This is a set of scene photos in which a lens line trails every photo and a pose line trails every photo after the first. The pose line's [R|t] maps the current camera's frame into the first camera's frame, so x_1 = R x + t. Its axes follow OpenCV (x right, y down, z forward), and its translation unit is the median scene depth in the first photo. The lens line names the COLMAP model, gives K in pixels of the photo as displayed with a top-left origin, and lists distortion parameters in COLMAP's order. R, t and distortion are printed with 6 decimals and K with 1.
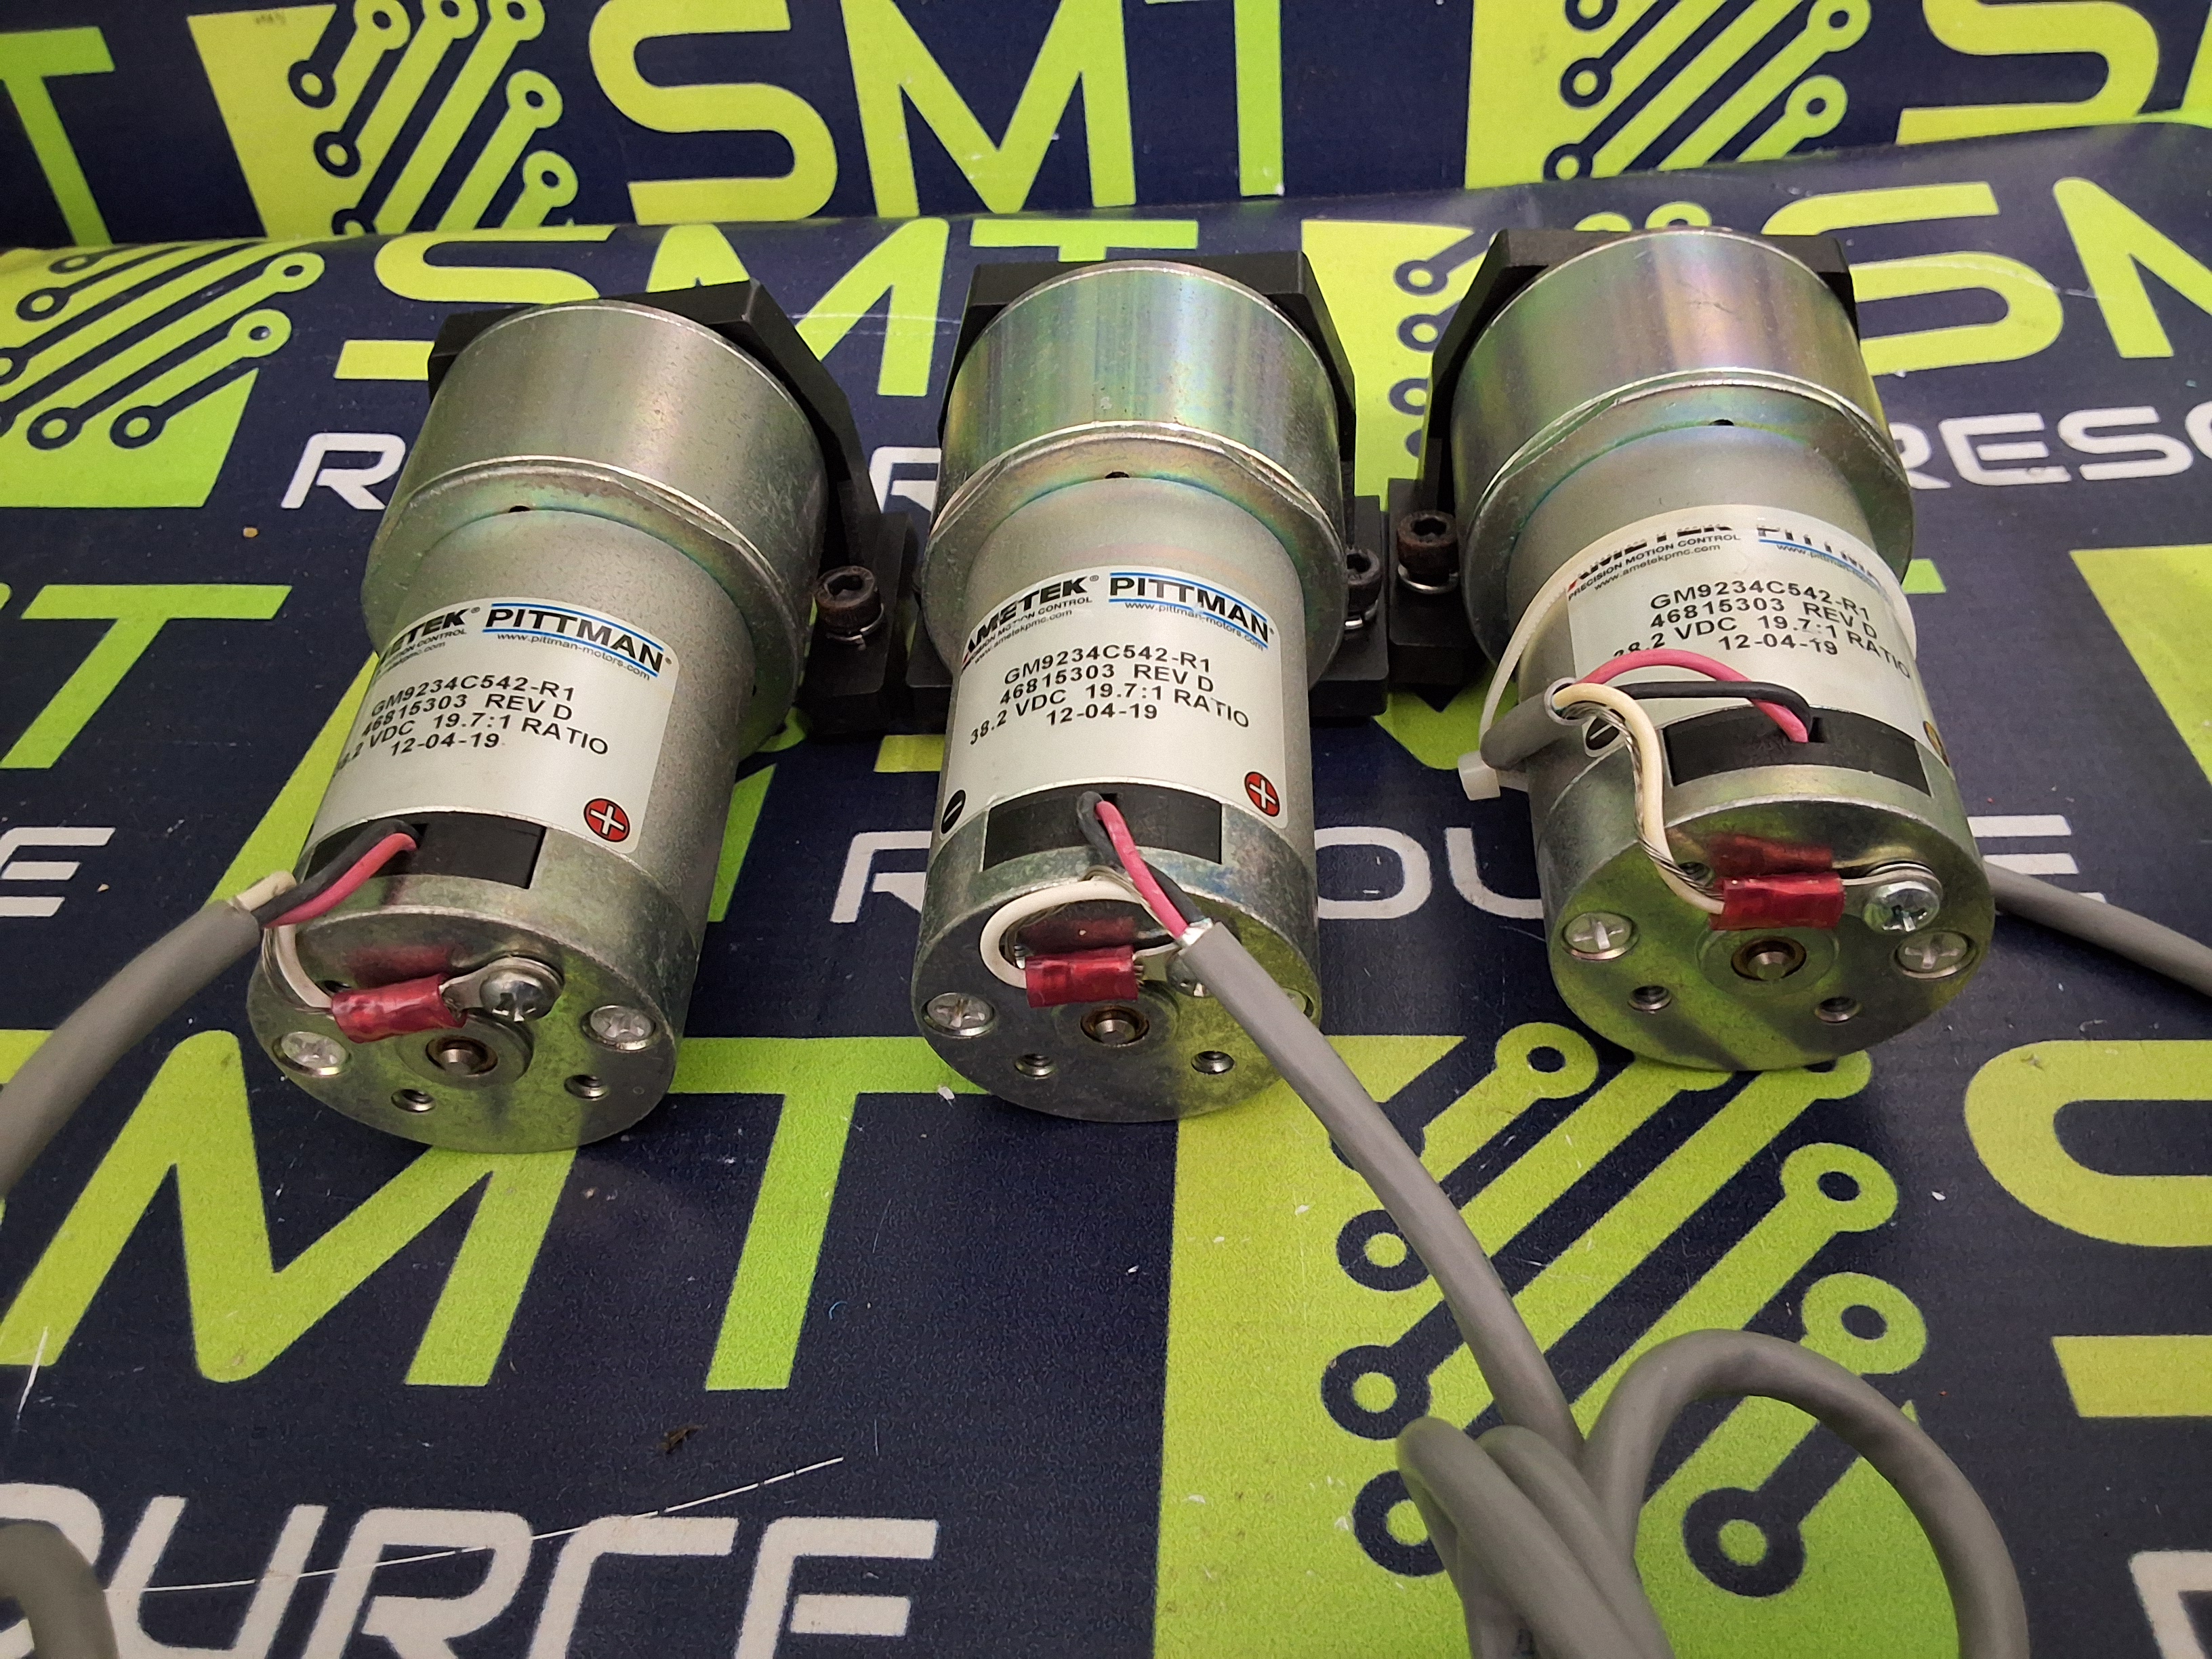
lens RADIAL K [[1797.0, 0, 1103.0], [0, 1797.0, 824.0], [0, 0, 1]] dist [0.155380, -0.295550]
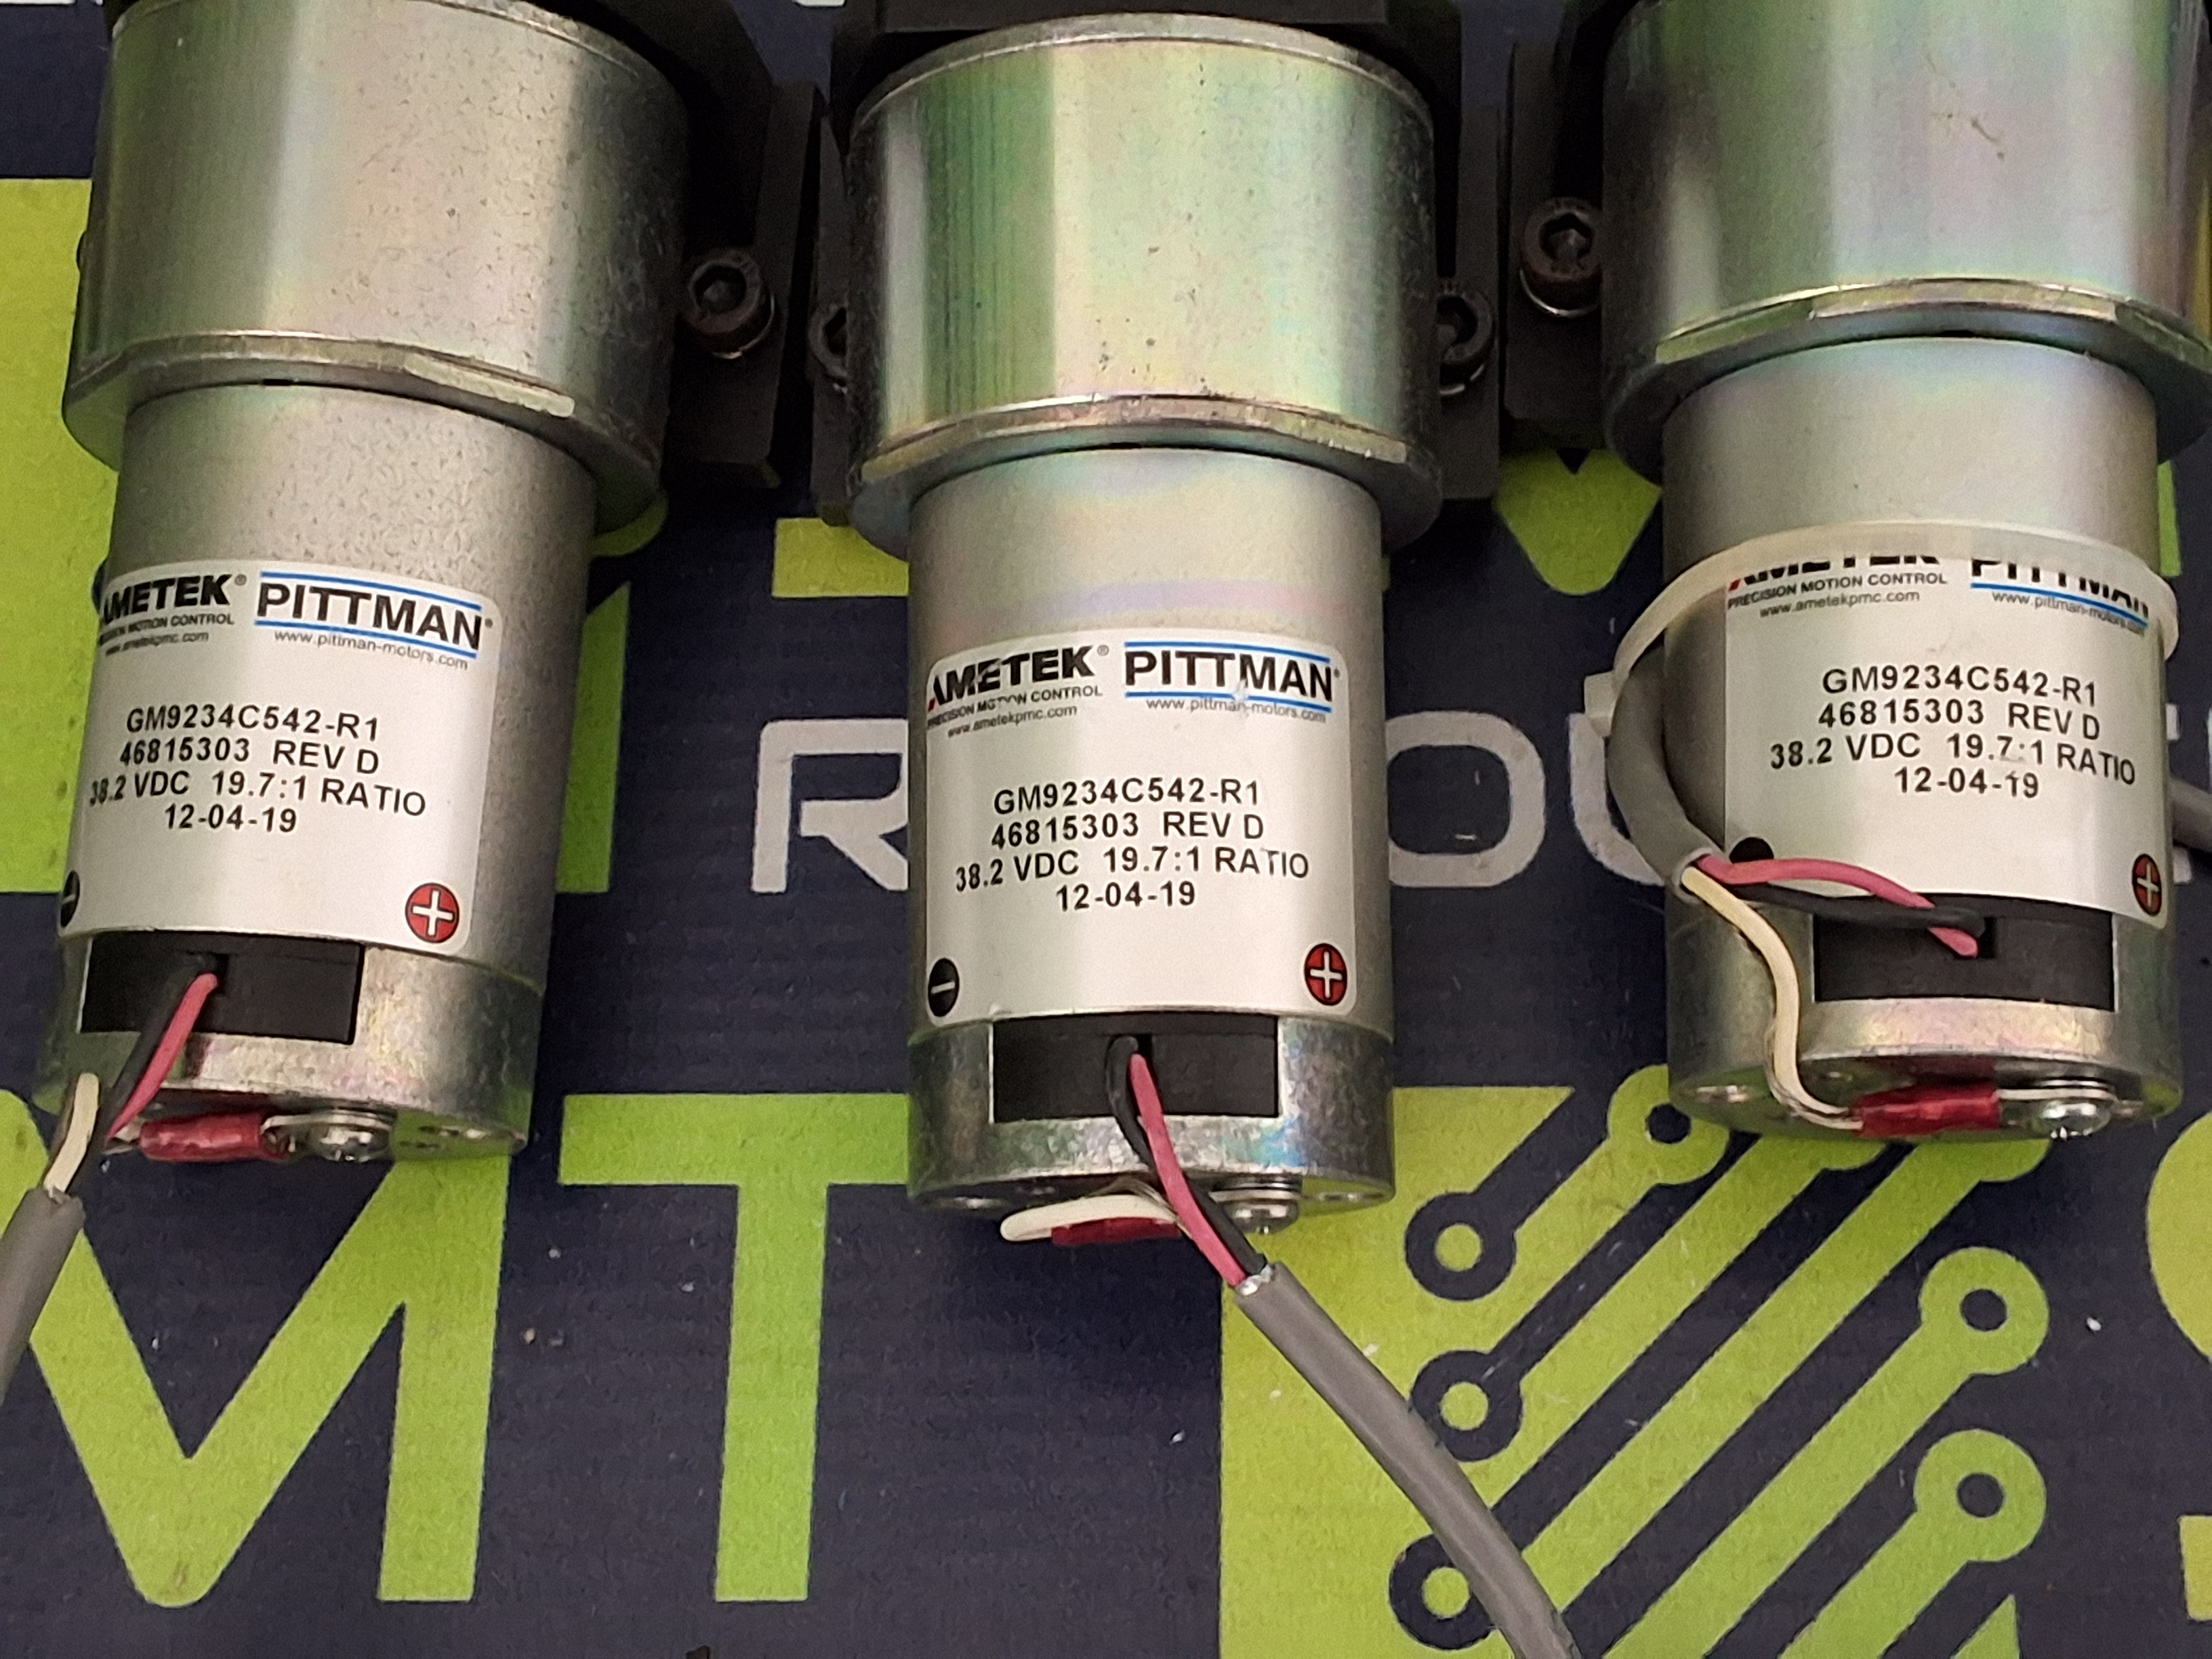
lens RADIAL K [[3599.3, 0, 1093.8], [0, 3599.3, 819.3], [0, 0, 1]] dist [0.103853, 0.079108]
pose [[0.998764, -0.046068, 0.018641, -0.040671], [0.030937, 0.869906, 0.492246, -0.828464], [-0.038893, -0.491061, 0.870257, -0.354642]]
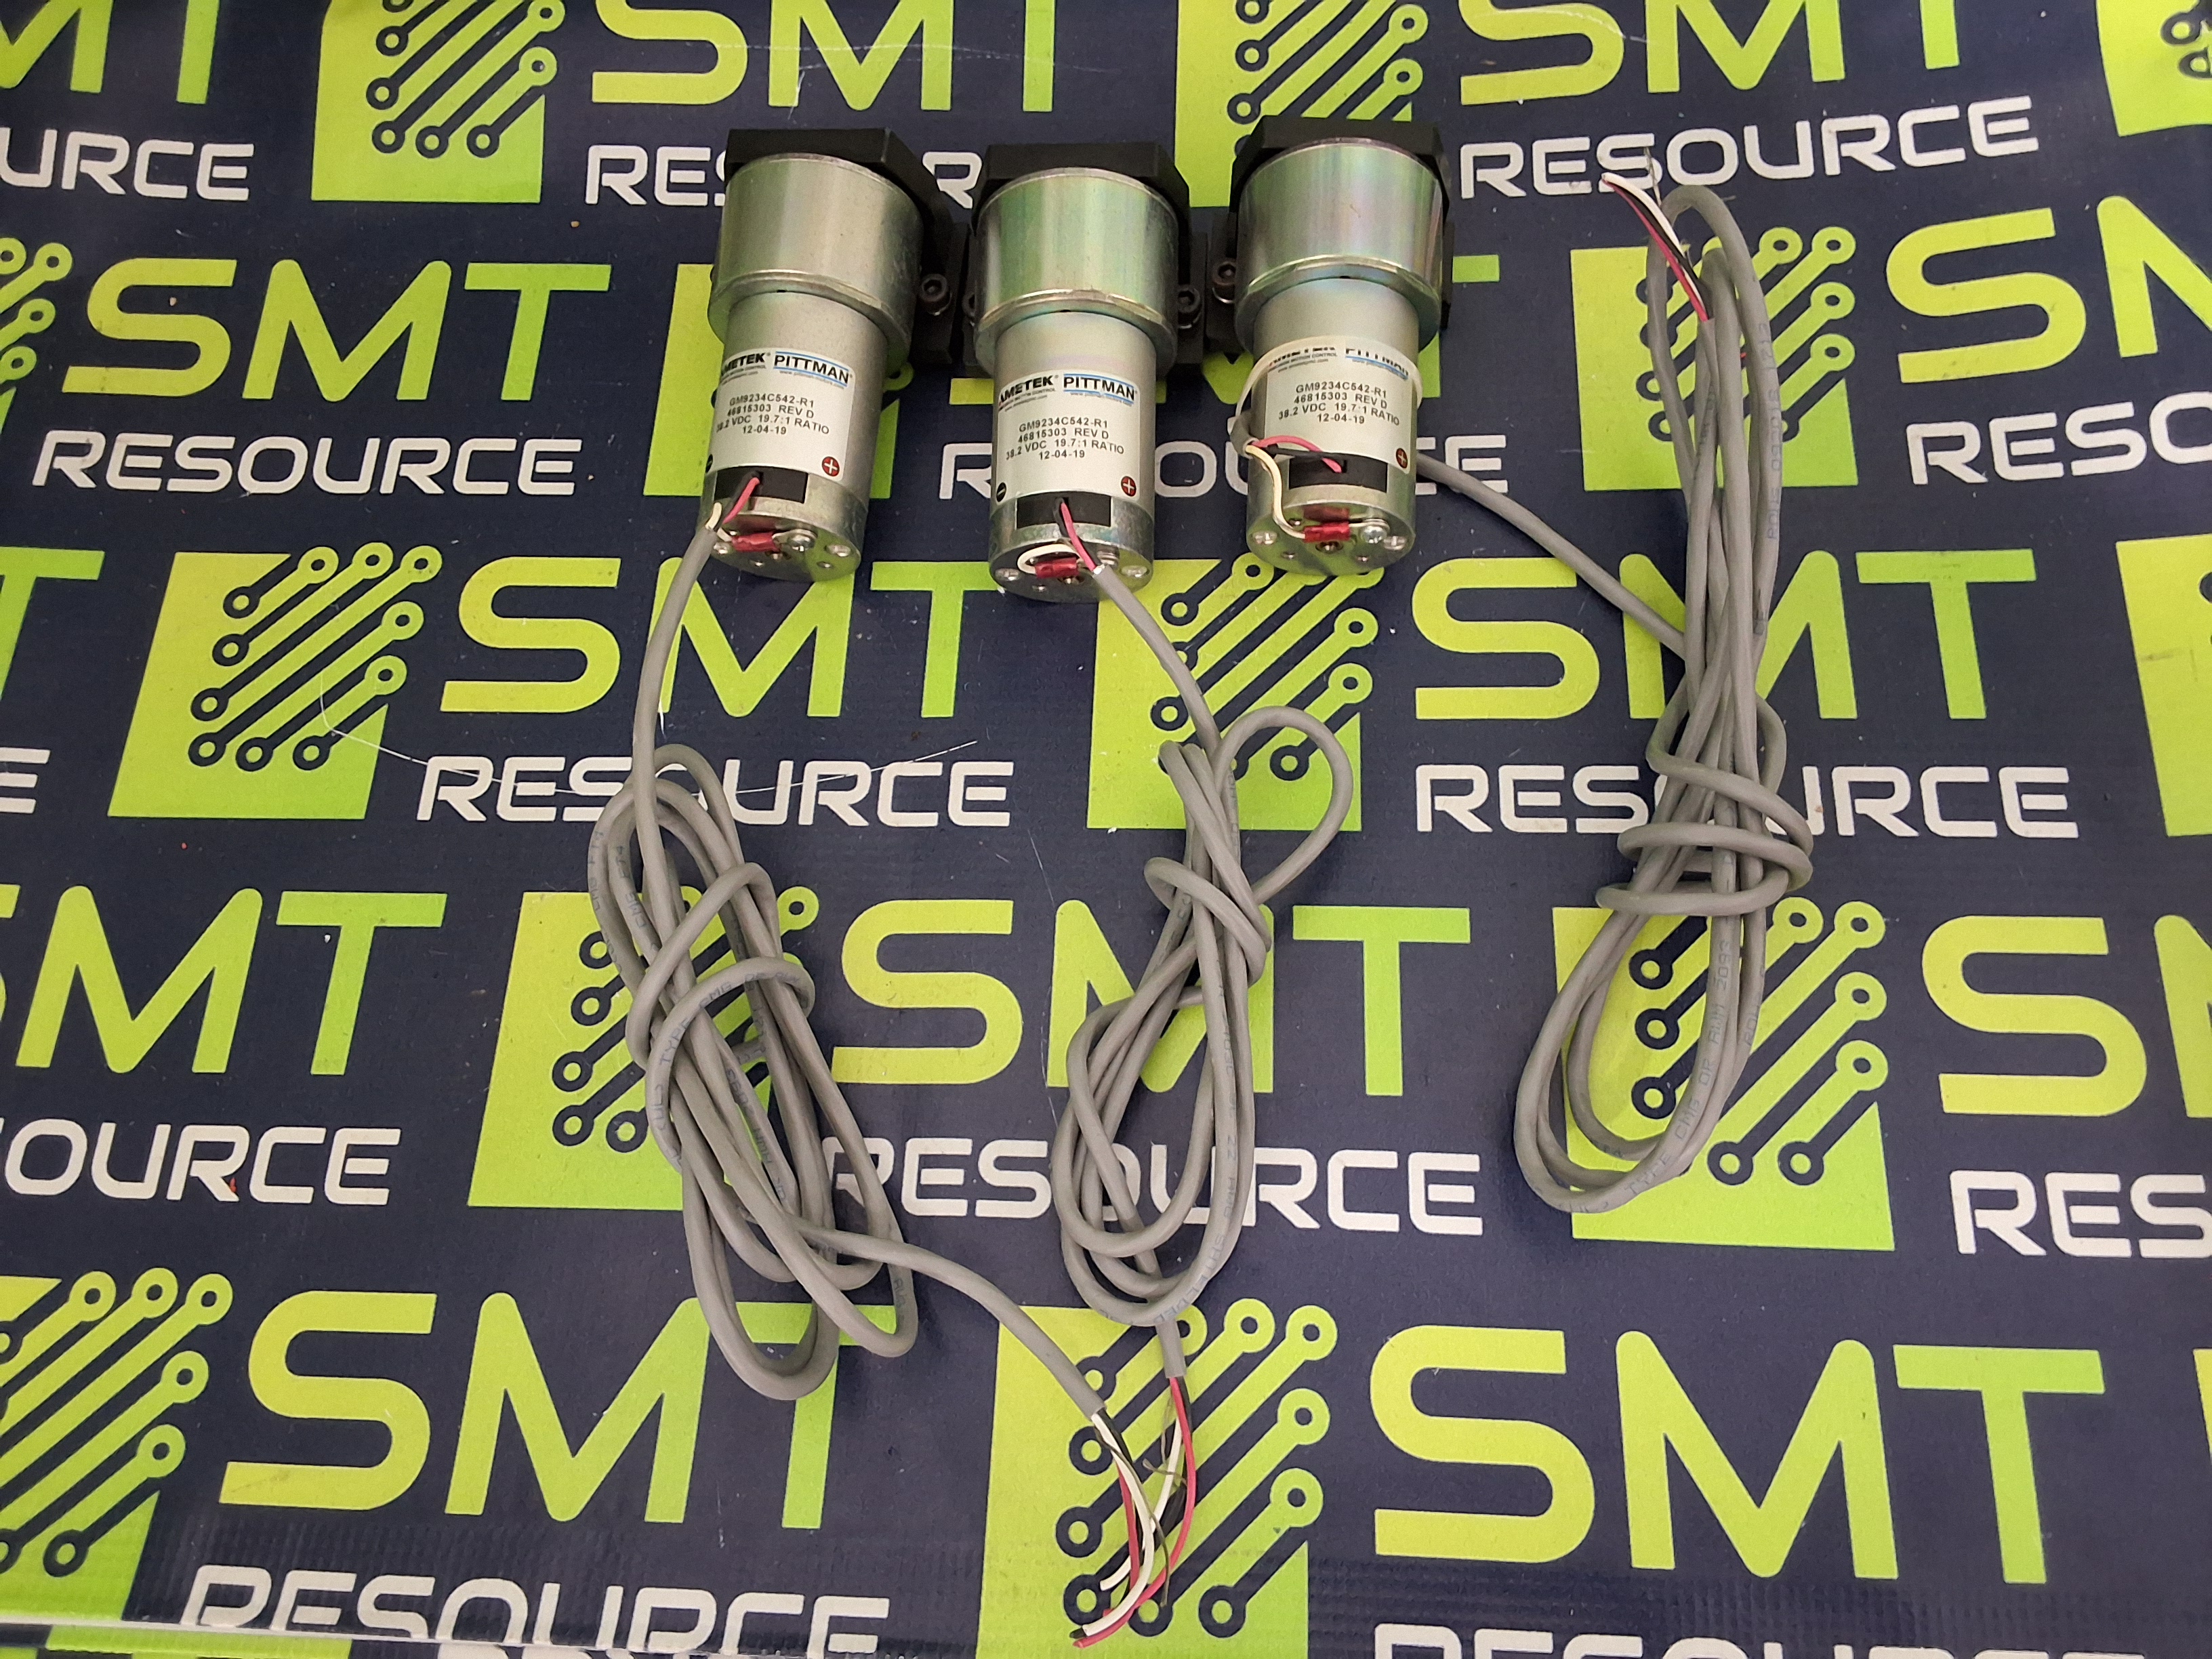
lens RADIAL K [[1797.0, 0, 1103.0], [0, 1797.0, 824.0], [0, 0, 1]] dist [0.155380, -0.295550]
pose [[0.999649, -0.025987, 0.005130, 0.027606], [0.020745, 0.888489, 0.458429, -0.686778], [-0.016471, -0.458162, 0.888716, -1.294350]]
